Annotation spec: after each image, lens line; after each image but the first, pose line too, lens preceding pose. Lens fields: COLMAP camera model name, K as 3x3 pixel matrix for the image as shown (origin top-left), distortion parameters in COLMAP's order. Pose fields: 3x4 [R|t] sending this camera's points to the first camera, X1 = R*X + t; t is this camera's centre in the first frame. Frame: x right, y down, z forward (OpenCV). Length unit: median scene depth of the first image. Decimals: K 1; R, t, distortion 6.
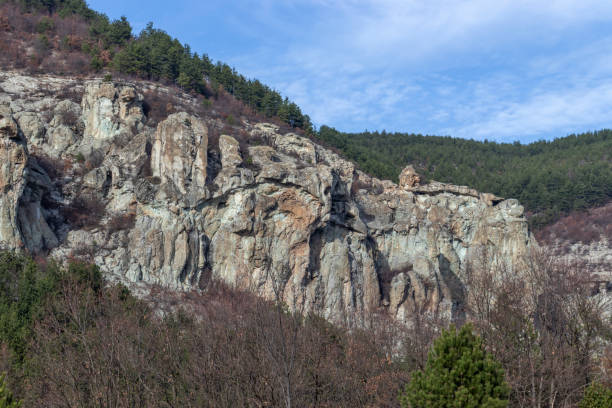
lens RADIAL K [[1519.8, 0, 317.5], [0, 1519.8, 216.7], [0, 0, 1]] dist [0.024802, 0.000000]
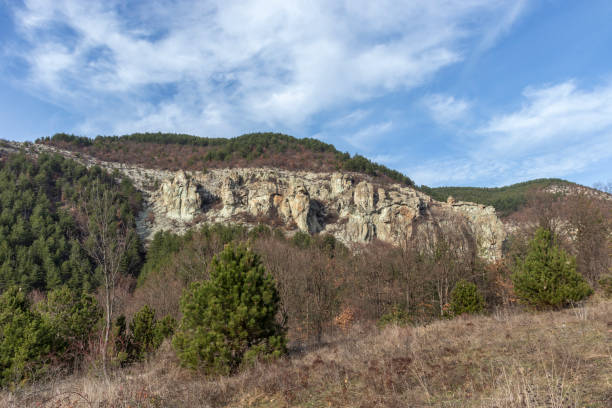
lens RADIAL K [[498.6, 0, 305.2], [0, 498.6, 207.8], [0, 0, 1]] dist [0.018963, 0.003549]
pose [[0.969395, -0.053073, -0.239703, 0.025129], [0.046613, 0.998383, -0.032545, 0.006158], [0.241042, 0.020375, 0.970301, 0.067619]]
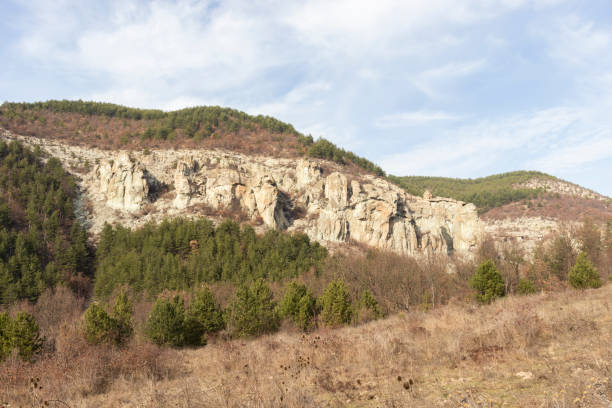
lens RADIAL K [[623.8, 0, 305.4], [0, 623.8, 203.2], [0, 0, 1]] dist [0.005002, 0.000000]
pose [[0.991964, -0.021551, -0.124670, -0.012399], [0.019966, 0.999703, -0.013954, -0.003577], [0.124933, 0.011352, 0.992100, -0.031899]]
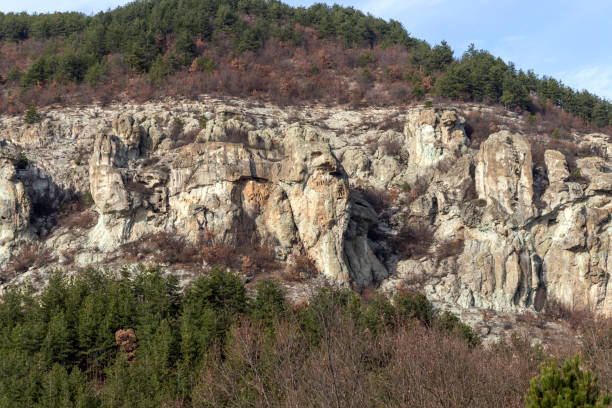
lens RADIAL K [[1519.8, 0, 312.6], [0, 1519.8, 206.0], [0, 0, 1]] dist [0.024802, 0.000000]
pose [[0.968143, -0.087972, -0.234435, 0.016779], [0.082601, 0.996048, -0.032650, 0.001056], [0.236381, 0.012245, 0.971583, 0.024495]]
